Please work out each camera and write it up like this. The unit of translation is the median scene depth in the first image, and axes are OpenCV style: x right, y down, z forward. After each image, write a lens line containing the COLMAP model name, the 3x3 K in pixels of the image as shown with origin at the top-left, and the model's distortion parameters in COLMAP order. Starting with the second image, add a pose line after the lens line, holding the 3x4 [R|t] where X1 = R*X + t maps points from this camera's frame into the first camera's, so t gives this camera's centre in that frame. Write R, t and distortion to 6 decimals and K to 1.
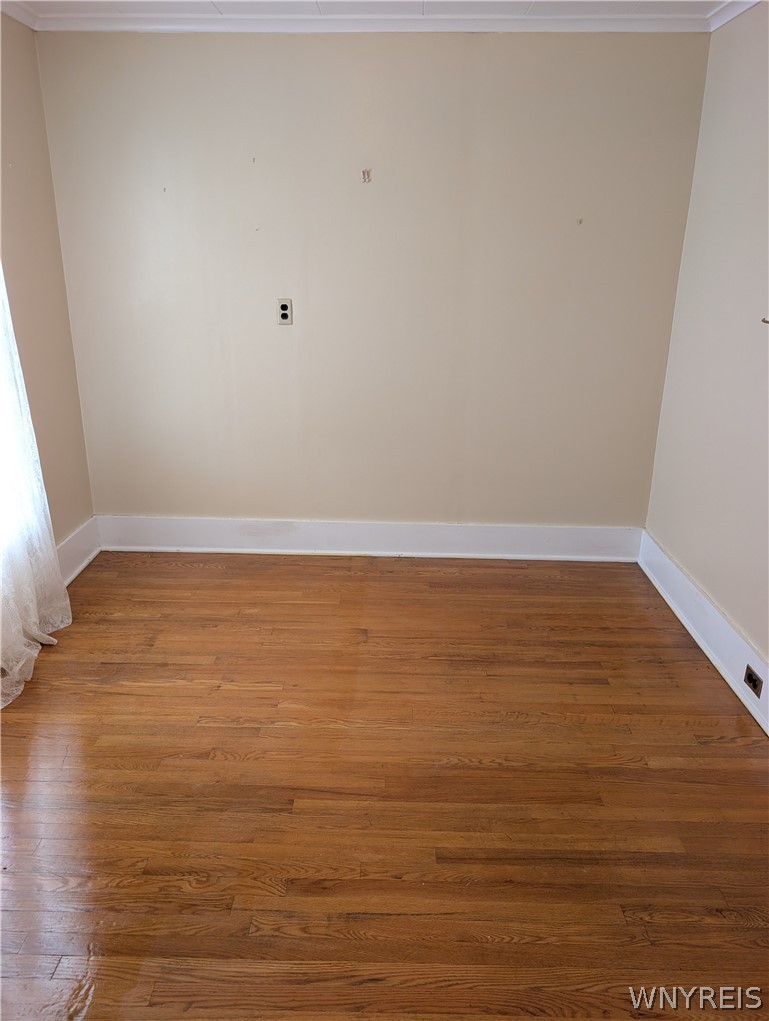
lens RADIAL K [[736.8, 0, 384.0], [0, 736.8, 510.5], [0, 0, 1]] dist [0.027390, -0.017502]
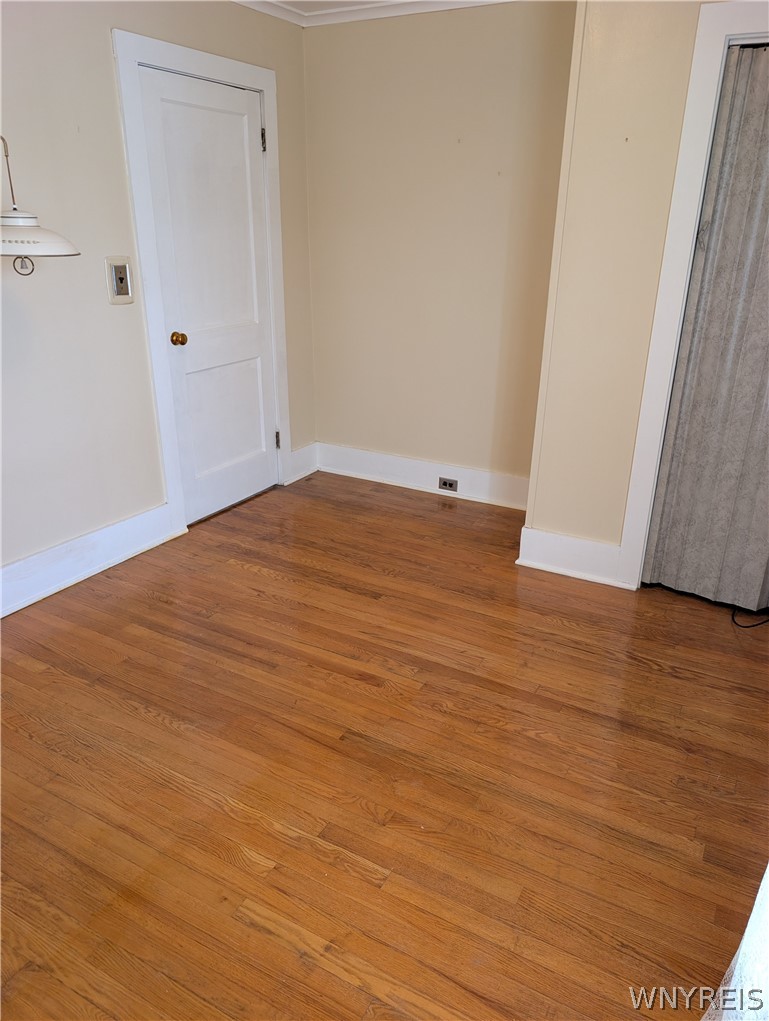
lens RADIAL K [[736.8, 0, 384.1], [0, 736.8, 512.1], [0, 0, 1]] dist [0.027390, -0.017502]
pose [[-0.877734, -0.198713, 0.436001, -0.597522], [0.125048, 0.783414, 0.608791, -0.516823], [-0.462544, 0.588877, -0.662780, 1.540218]]
